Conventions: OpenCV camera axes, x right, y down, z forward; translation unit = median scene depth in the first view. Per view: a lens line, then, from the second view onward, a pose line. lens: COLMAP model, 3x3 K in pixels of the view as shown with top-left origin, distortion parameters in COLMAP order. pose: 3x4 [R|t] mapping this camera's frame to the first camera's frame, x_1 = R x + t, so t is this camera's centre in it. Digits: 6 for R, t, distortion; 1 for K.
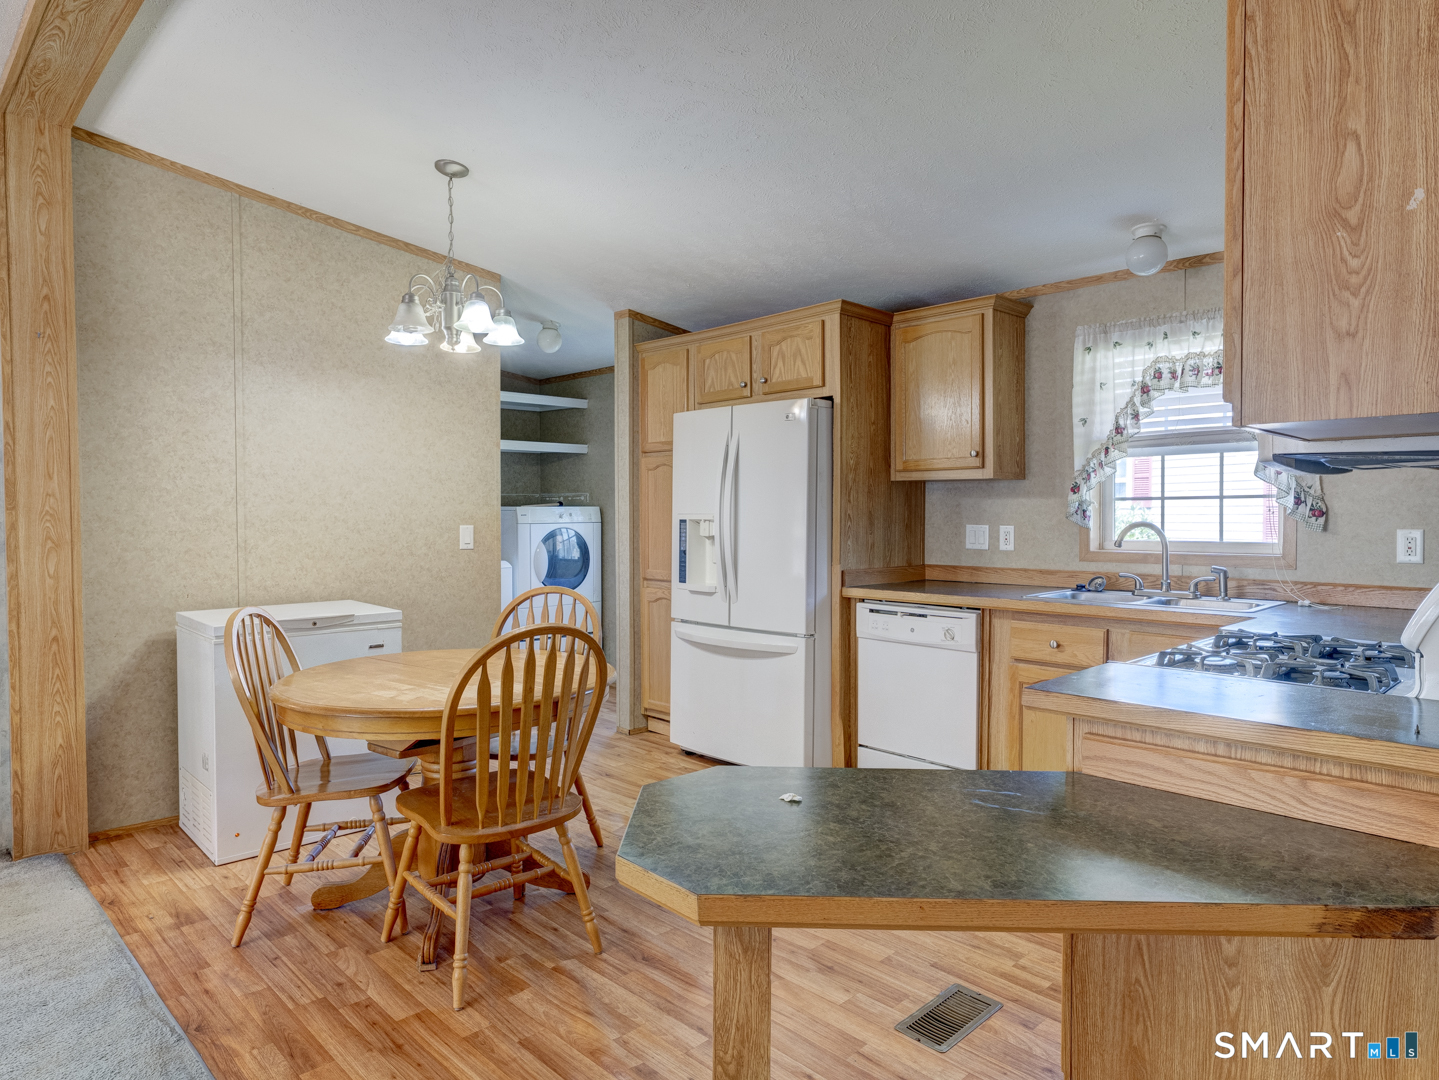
lens RADIAL K [[892.3, 0, 717.8], [0, 892.3, 533.8], [0, 0, 1]] dist [-0.002112, 0.000963]
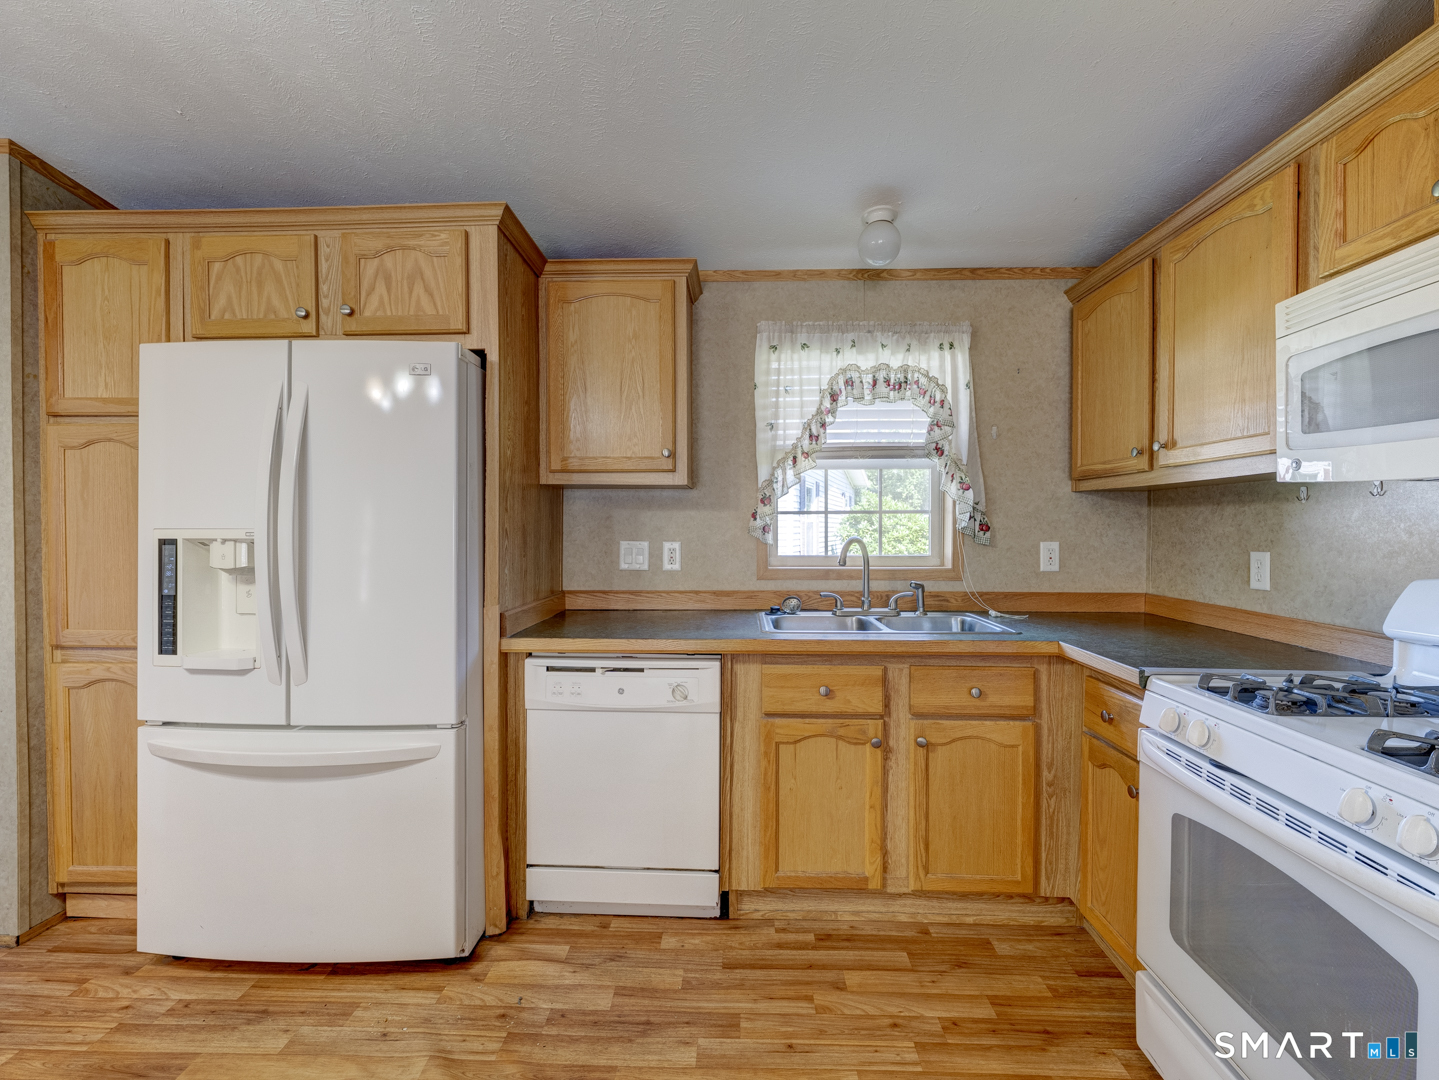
lens RADIAL K [[642.2, 0, 721.7], [0, 642.2, 532.9], [0, 0, 1]] dist [-0.001268, -0.000789]
pose [[0.718839, -0.006195, 0.695149, -0.079513], [0.014604, 0.999874, -0.006192, -0.014129], [-0.695023, 0.014603, 0.718839, 0.562896]]
